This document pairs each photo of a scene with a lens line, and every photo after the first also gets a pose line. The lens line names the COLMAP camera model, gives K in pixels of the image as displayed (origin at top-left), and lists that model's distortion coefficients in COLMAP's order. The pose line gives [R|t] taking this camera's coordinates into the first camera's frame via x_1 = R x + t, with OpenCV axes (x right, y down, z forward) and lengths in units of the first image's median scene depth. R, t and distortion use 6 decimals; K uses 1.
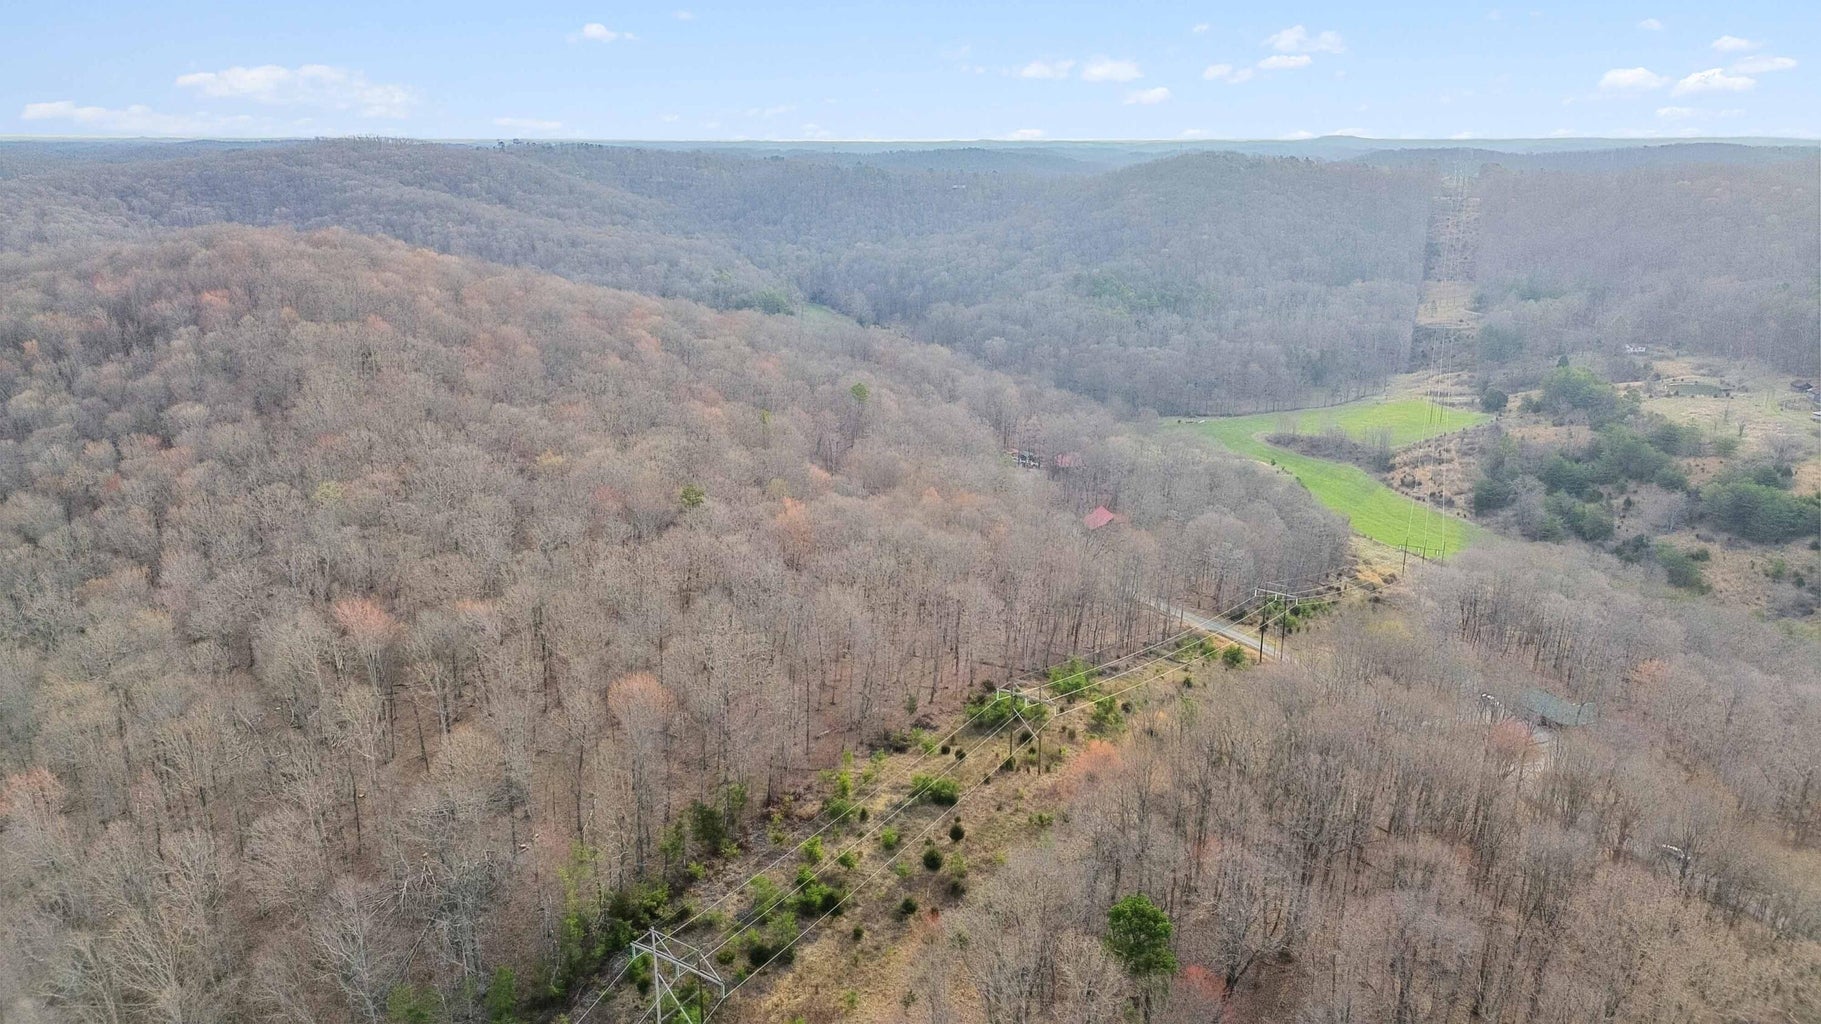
lens RADIAL K [[1262.0, 0, 910.5], [0, 1262.0, 512.0], [0, 0, 1]] dist [0.025320, -0.002203]
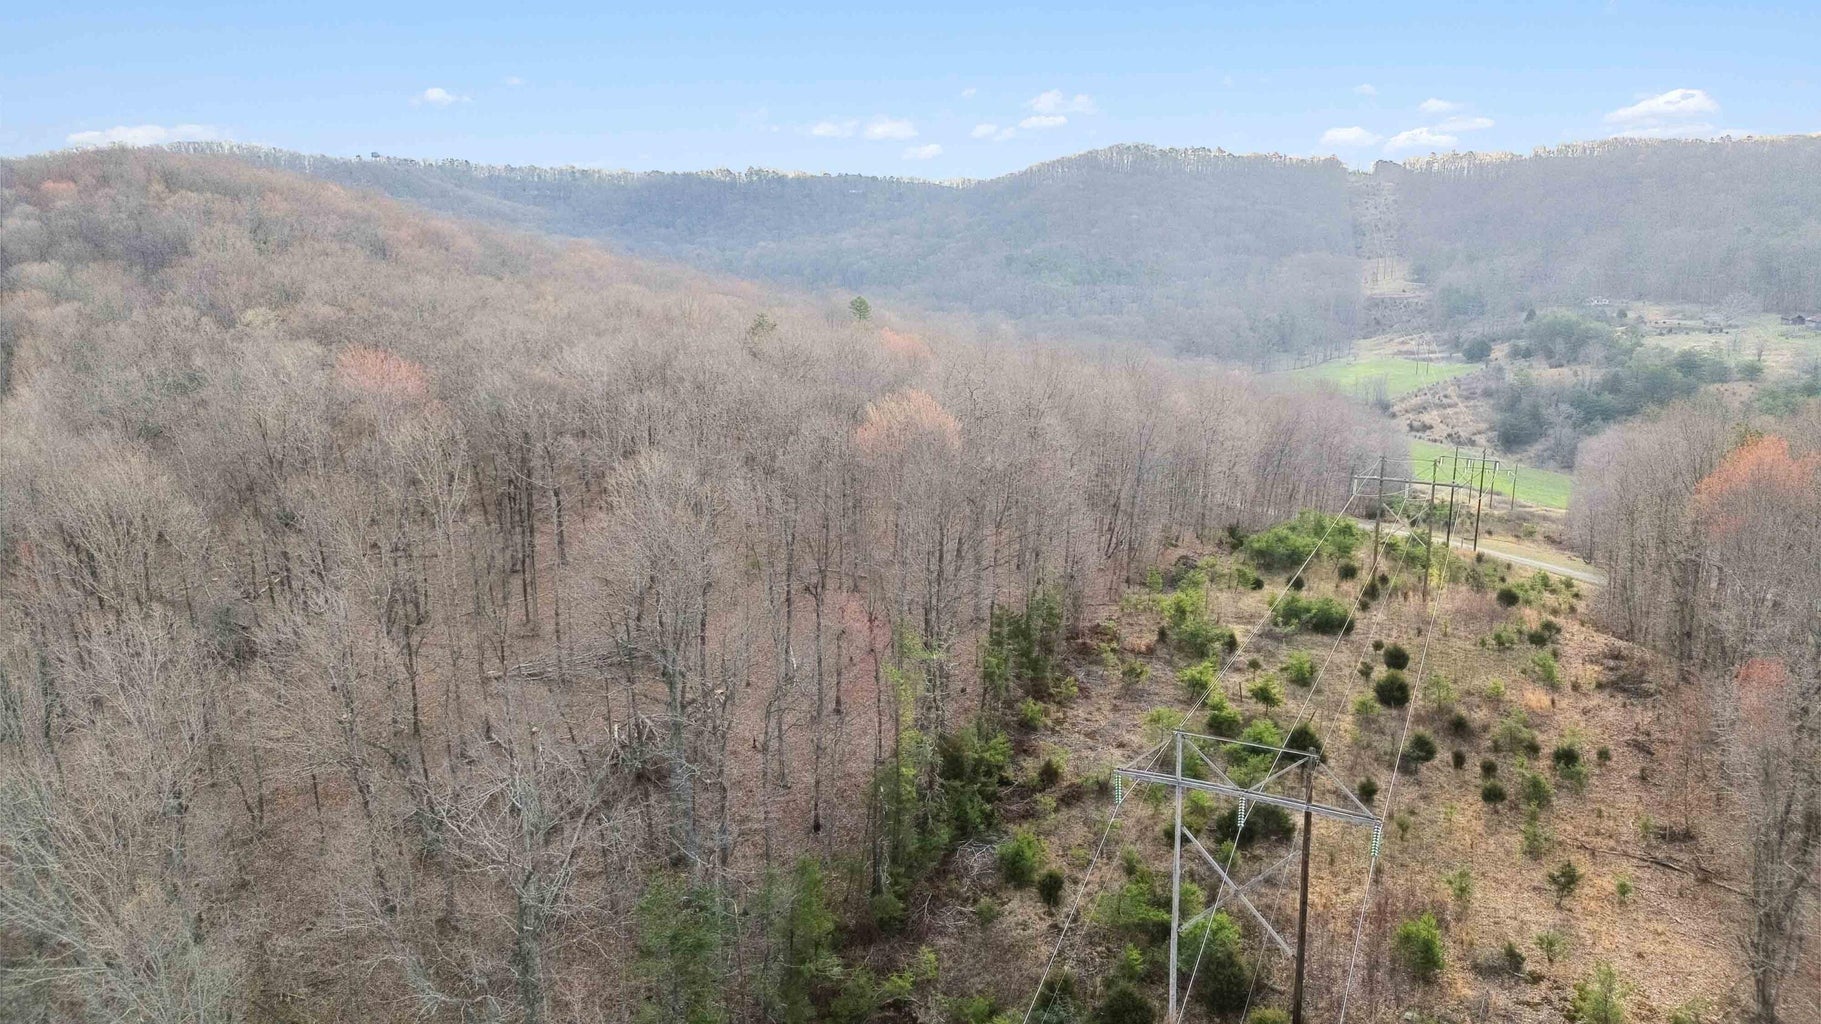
lens RADIAL K [[1262.0, 0, 910.5], [0, 1262.0, 512.0], [0, 0, 1]] dist [0.025320, -0.002203]
pose [[0.993915, -0.034900, 0.104477, -0.067069], [0.038627, 0.998680, -0.033863, 0.048965], [-0.103157, 0.037692, 0.993951, 0.100172]]
